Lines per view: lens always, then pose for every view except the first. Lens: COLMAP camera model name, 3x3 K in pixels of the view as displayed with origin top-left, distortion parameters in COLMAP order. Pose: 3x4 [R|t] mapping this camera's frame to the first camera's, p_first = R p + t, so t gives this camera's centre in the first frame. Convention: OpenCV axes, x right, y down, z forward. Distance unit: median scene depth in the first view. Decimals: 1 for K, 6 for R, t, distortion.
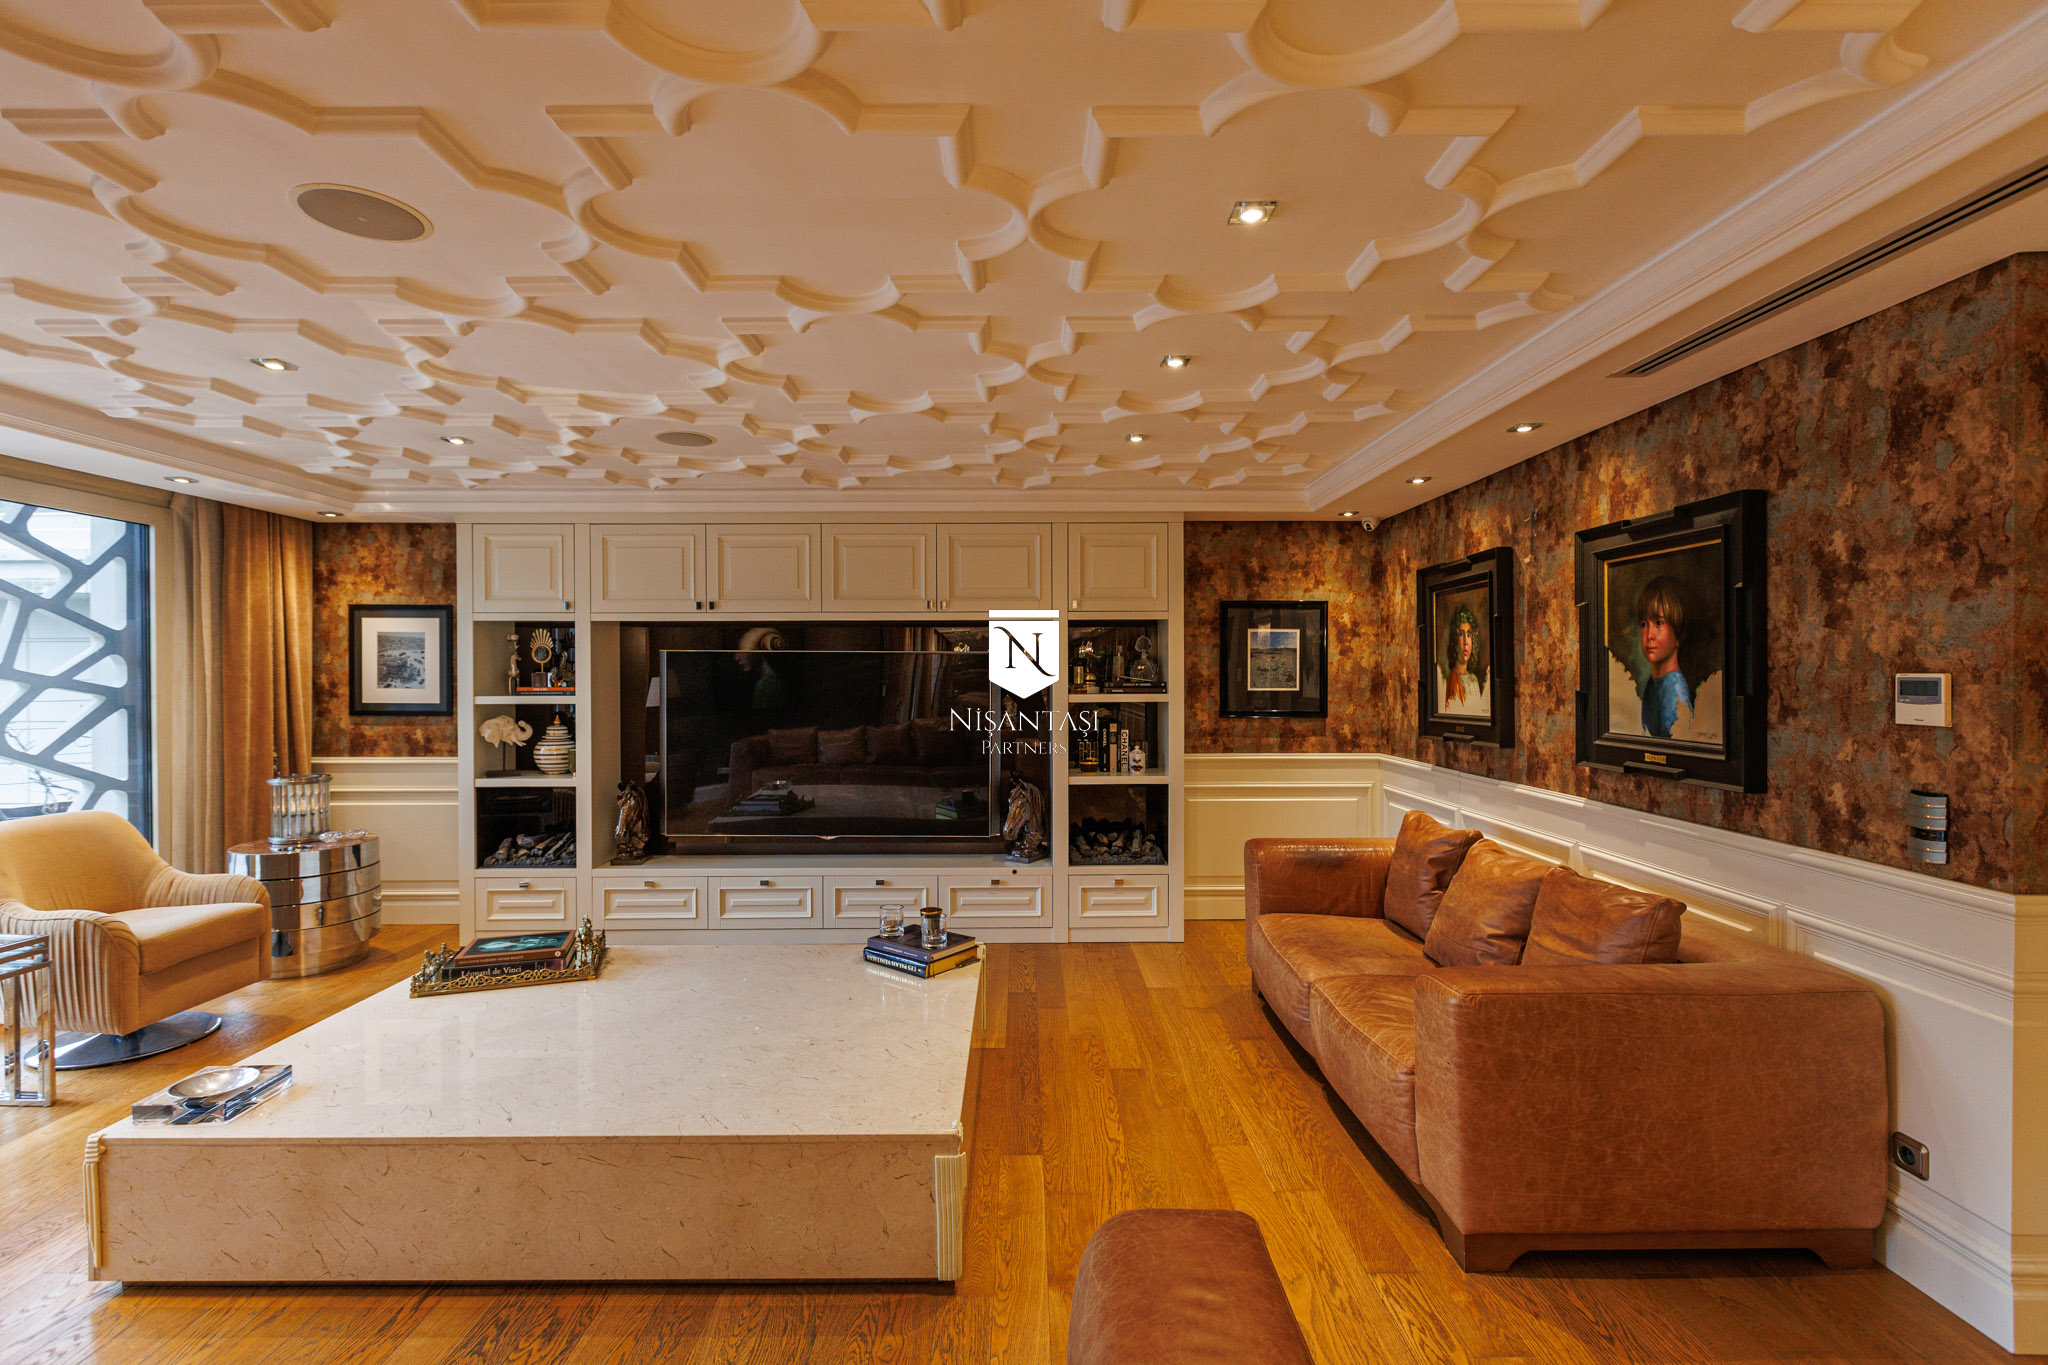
lens RADIAL K [[931.7, 0, 1045.9], [0, 931.7, 678.6], [0, 0, 1]] dist [0.001914, 0.000127]
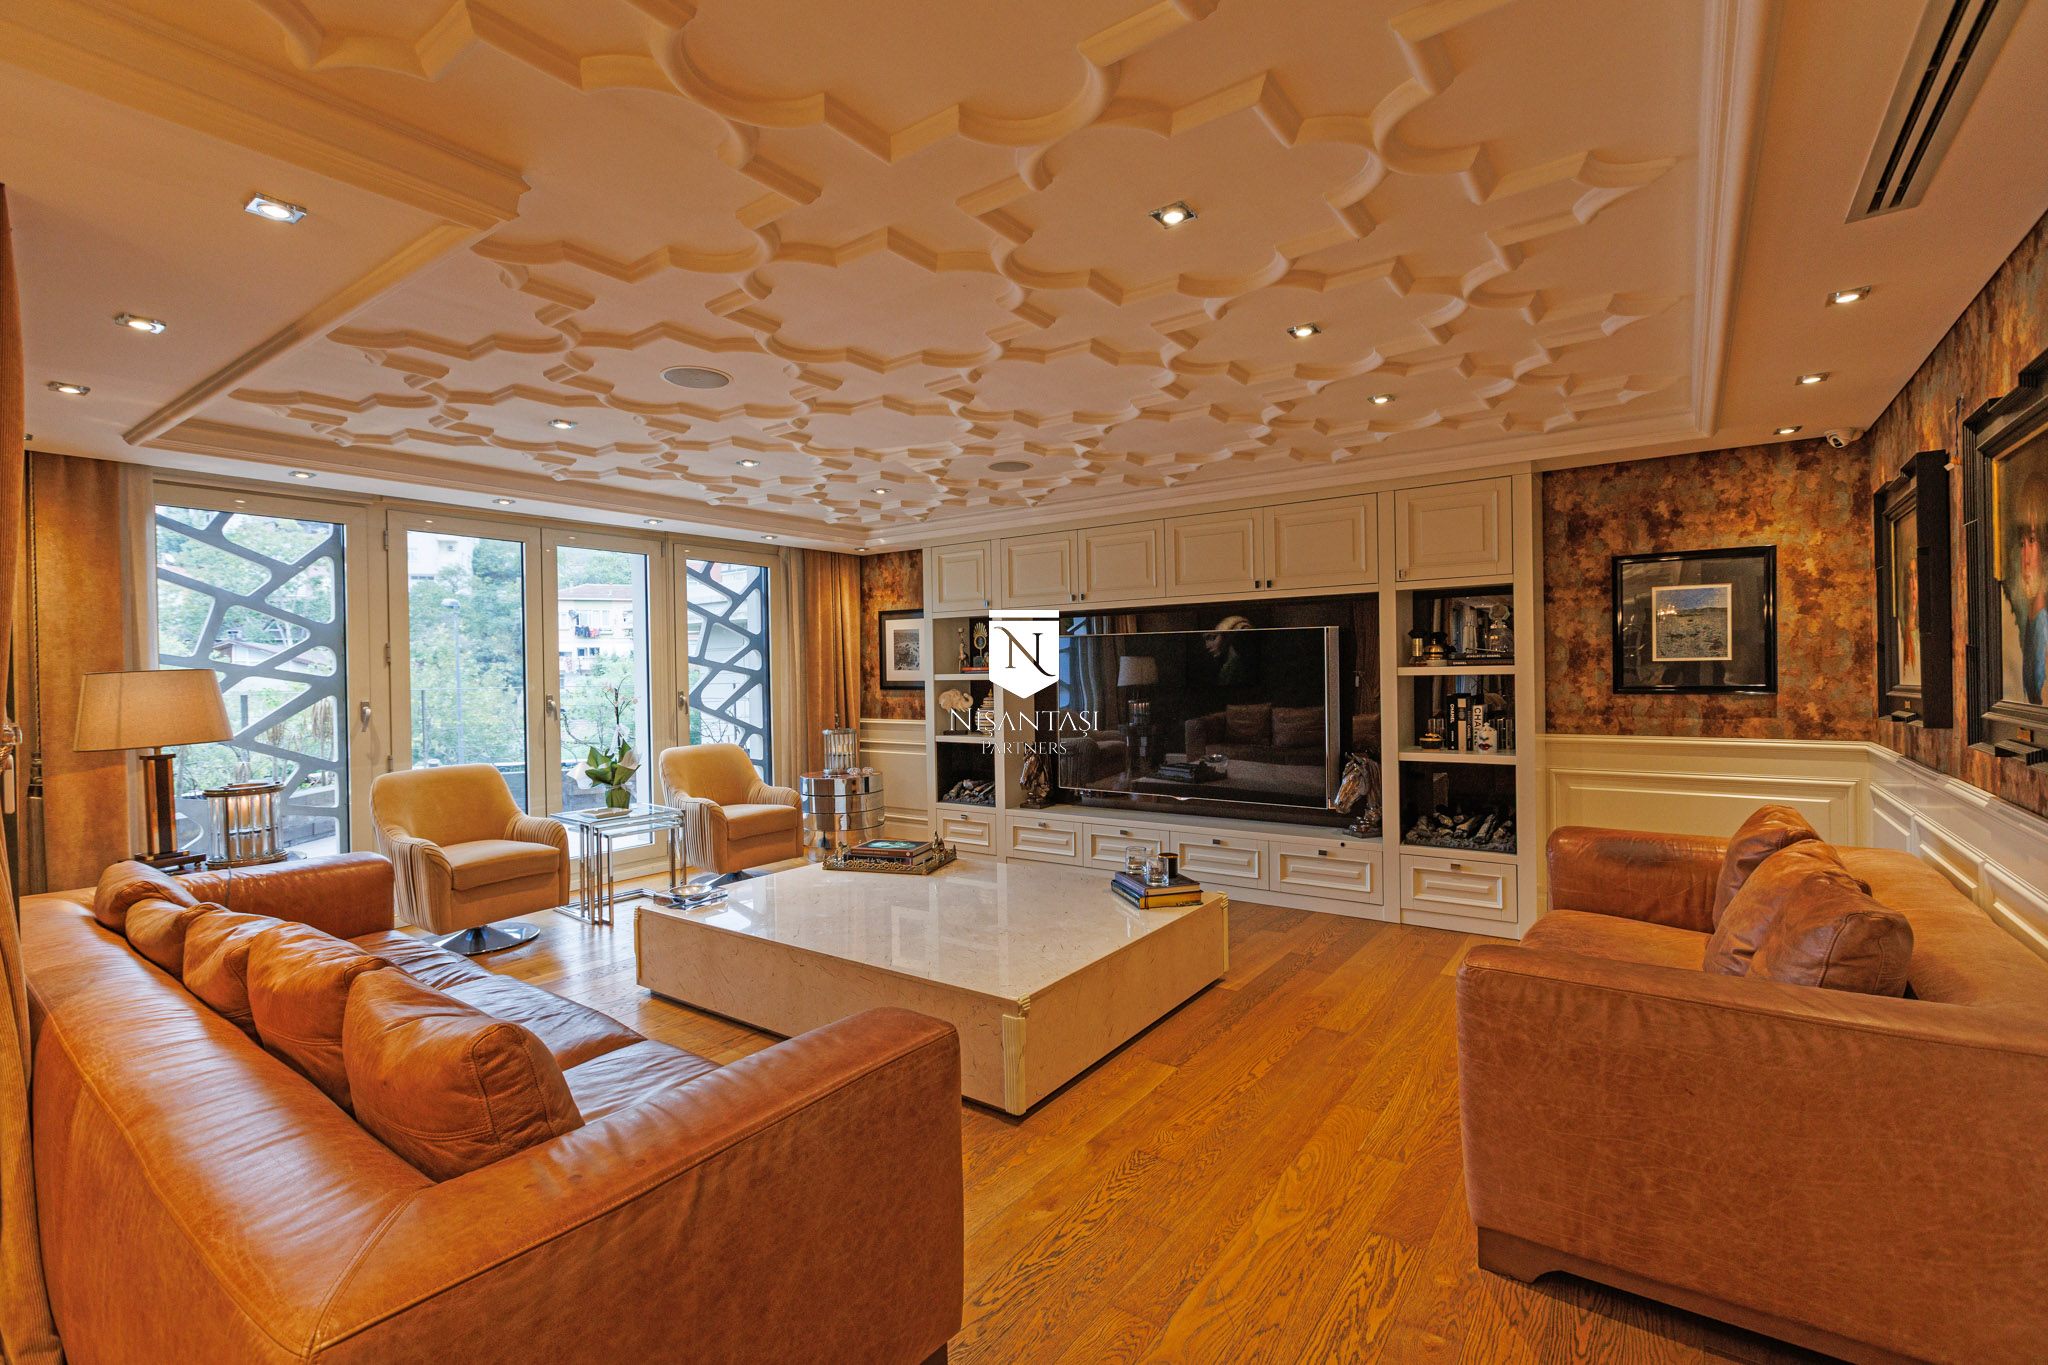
lens RADIAL K [[931.4, 0, 1039.2], [0, 931.4, 676.4], [0, 0, 1]] dist [0.001615, 0.000030]
pose [[0.805384, -0.008543, -0.592692, 0.323207], [0.012865, 0.999913, 0.003069, 0.020317], [0.592614, -0.010097, 0.805423, 0.000191]]
